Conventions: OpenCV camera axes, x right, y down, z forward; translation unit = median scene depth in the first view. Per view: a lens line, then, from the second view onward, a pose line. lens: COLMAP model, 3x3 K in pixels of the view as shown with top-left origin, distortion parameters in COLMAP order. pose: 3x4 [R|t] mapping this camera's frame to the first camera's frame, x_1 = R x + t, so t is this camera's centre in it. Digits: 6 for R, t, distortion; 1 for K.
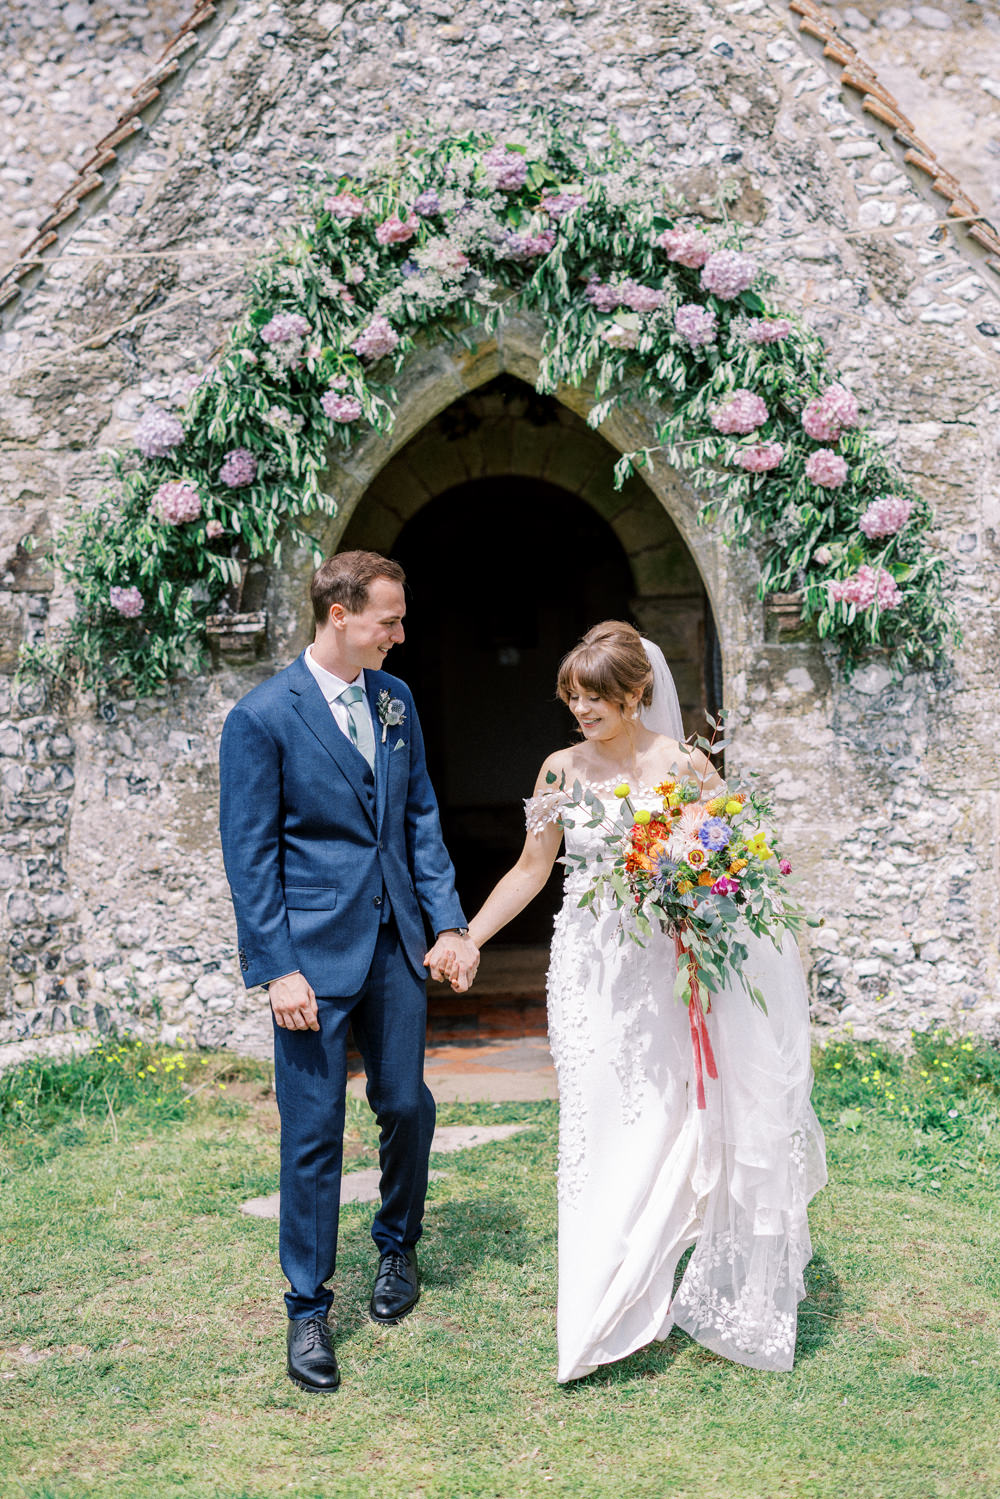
lens RADIAL K [[2668.7, 0, 496.7], [0, 2668.7, 662.4], [0, 0, 1]] dist [-0.020019, 0.193315]
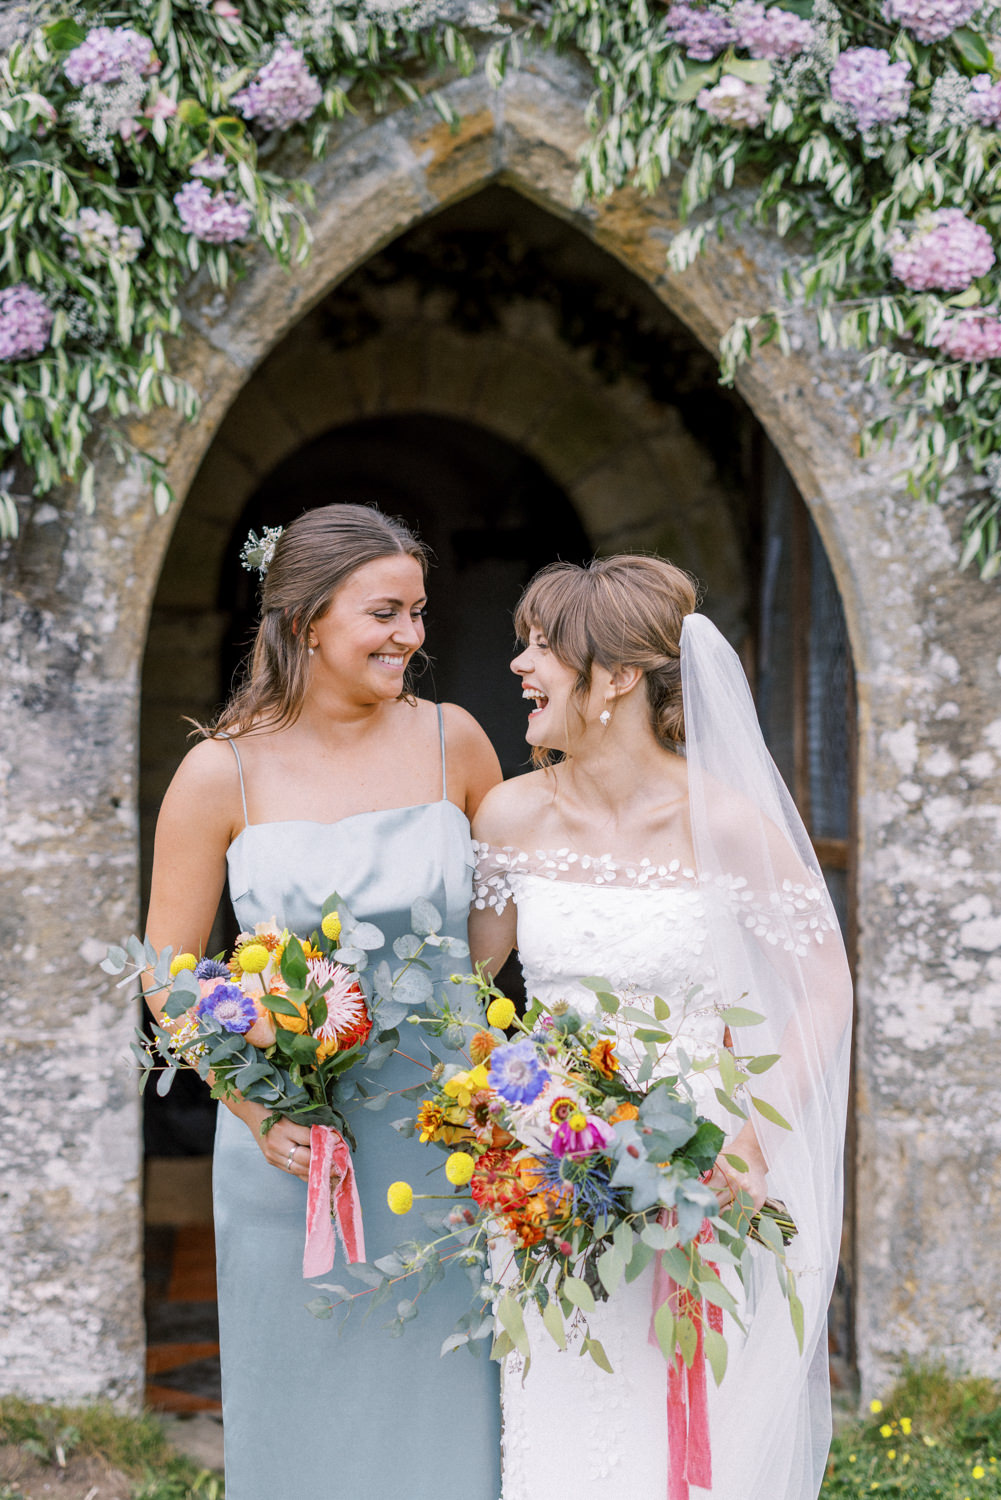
lens RADIAL K [[2734.5, 0, 498.4], [0, 2734.5, 780.4], [0, 0, 1]] dist [-0.007006, 0.081604]
pose [[0.995358, 0.020291, 0.094083, -0.050375], [-0.023274, 0.999257, 0.030708, -0.000134], [-0.093390, -0.032756, 0.995091, 0.441770]]
